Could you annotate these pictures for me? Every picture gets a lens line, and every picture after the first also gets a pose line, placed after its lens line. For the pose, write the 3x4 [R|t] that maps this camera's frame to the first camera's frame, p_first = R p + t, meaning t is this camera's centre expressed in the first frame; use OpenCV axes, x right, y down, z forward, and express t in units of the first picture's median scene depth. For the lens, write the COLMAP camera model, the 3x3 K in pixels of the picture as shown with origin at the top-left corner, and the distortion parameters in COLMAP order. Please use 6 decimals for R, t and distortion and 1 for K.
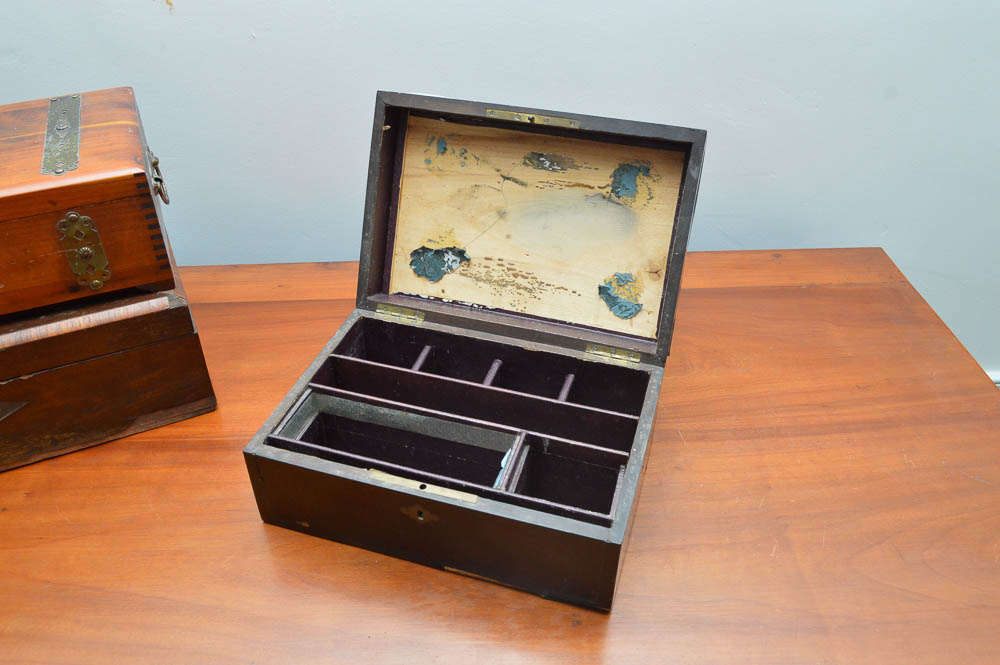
lens RADIAL K [[790.6, 0, 494.1], [0, 790.6, 336.0], [0, 0, 1]] dist [-0.091278, 0.023647]
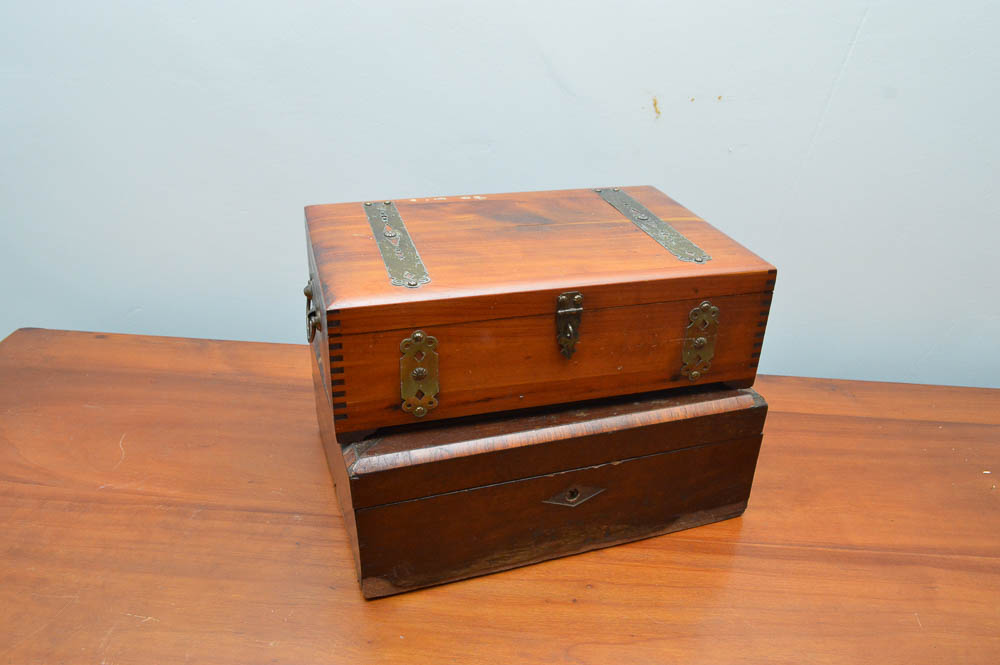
lens RADIAL K [[790.6, 0, 505.7], [0, 790.6, 329.7], [0, 0, 1]] dist [-0.091278, 0.023647]
pose [[0.991091, 0.086594, -0.101192, -0.603732], [-0.101651, 0.982729, -0.154630, 0.050920], [0.086054, 0.163539, 0.982777, -0.016123]]
